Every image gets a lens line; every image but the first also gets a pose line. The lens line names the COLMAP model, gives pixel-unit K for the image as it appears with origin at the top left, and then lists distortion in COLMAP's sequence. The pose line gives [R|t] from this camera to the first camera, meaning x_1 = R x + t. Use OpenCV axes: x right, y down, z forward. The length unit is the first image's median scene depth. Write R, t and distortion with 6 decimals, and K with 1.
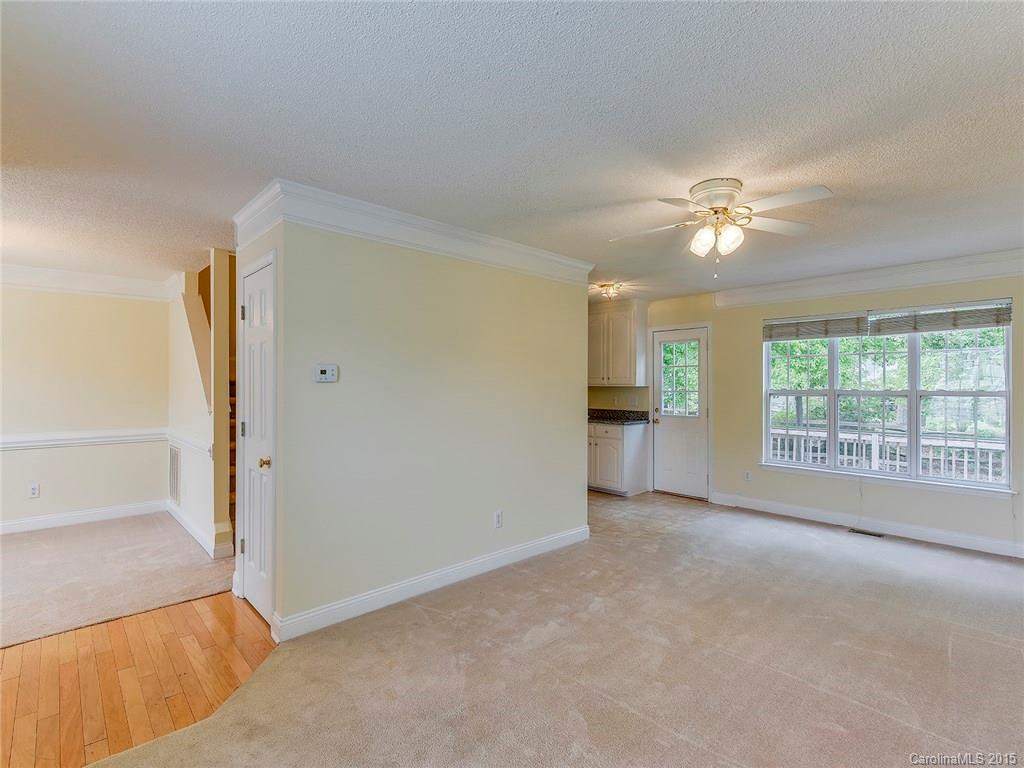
lens RADIAL K [[488.6, 0, 519.3], [0, 488.6, 383.0], [0, 0, 1]] dist [0.008670, -0.006073]
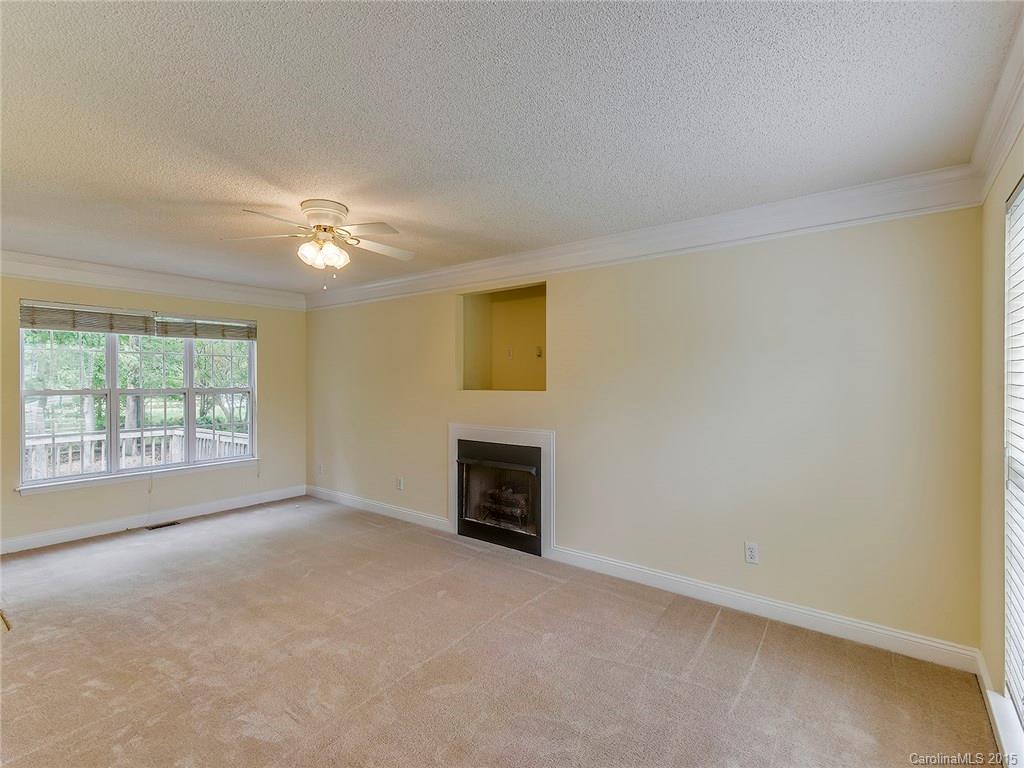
lens RADIAL K [[488.6, 0, 502.8], [0, 488.6, 385.2], [0, 0, 1]] dist [0.008670, -0.006073]
pose [[-0.145640, -0.014892, 0.989226, -0.457715], [-0.002242, 0.999889, 0.014723, -0.010472], [-0.989335, -0.000074, -0.145657, 0.469616]]
